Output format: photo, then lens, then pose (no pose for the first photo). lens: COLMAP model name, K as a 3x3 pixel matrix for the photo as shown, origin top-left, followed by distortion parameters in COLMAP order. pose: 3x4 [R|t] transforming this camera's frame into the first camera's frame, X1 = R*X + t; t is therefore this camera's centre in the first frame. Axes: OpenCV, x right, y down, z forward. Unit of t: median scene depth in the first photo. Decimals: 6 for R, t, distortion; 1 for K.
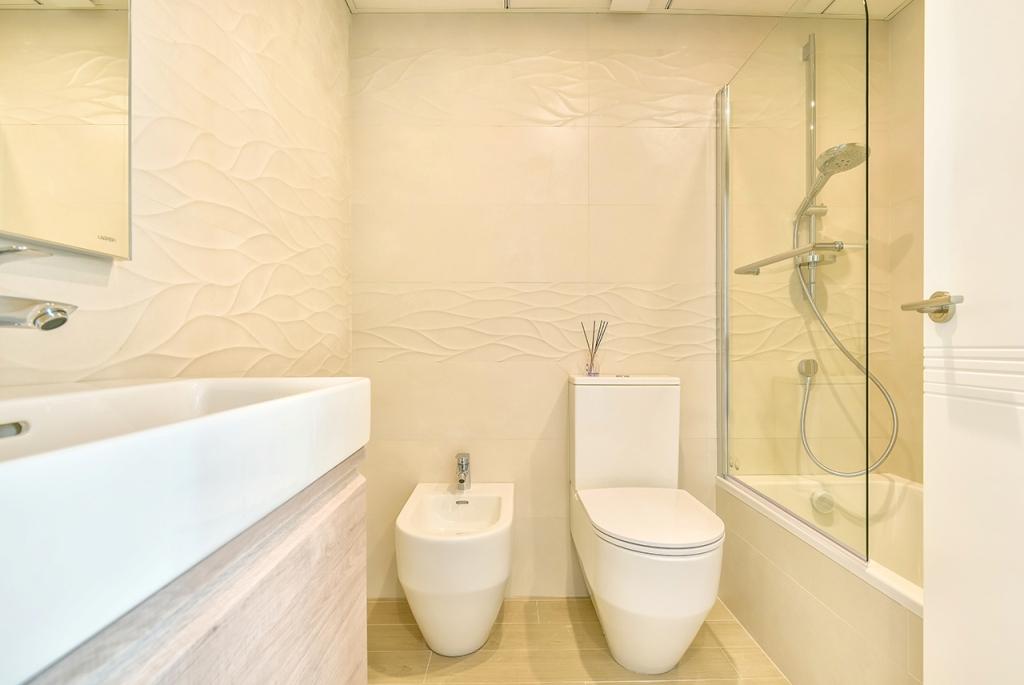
lens RADIAL K [[460.9, 0, 512.7], [0, 460.9, 341.7], [0, 0, 1]] dist [0.019388, -0.000021]
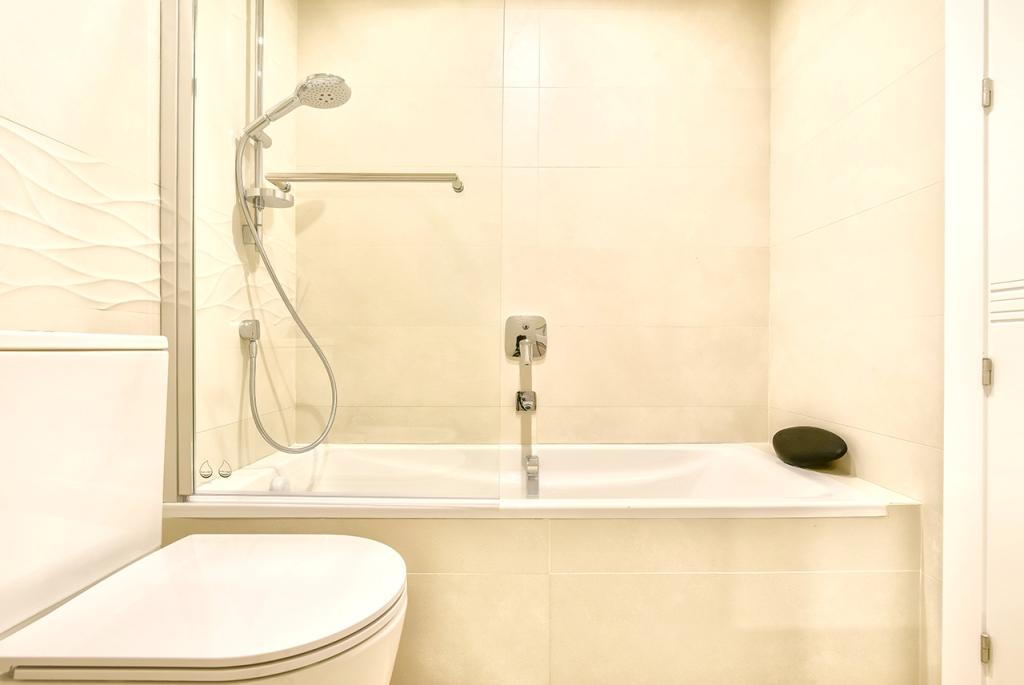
lens RADIAL K [[460.9, 0, 512.1], [0, 460.9, 345.5], [0, 0, 1]] dist [0.019388, -0.000021]
pose [[0.028350, -0.006971, 0.999574, -0.153187], [-0.005882, 0.999957, 0.007140, 0.073649], [-0.999581, -0.006082, 0.028308, 0.520618]]
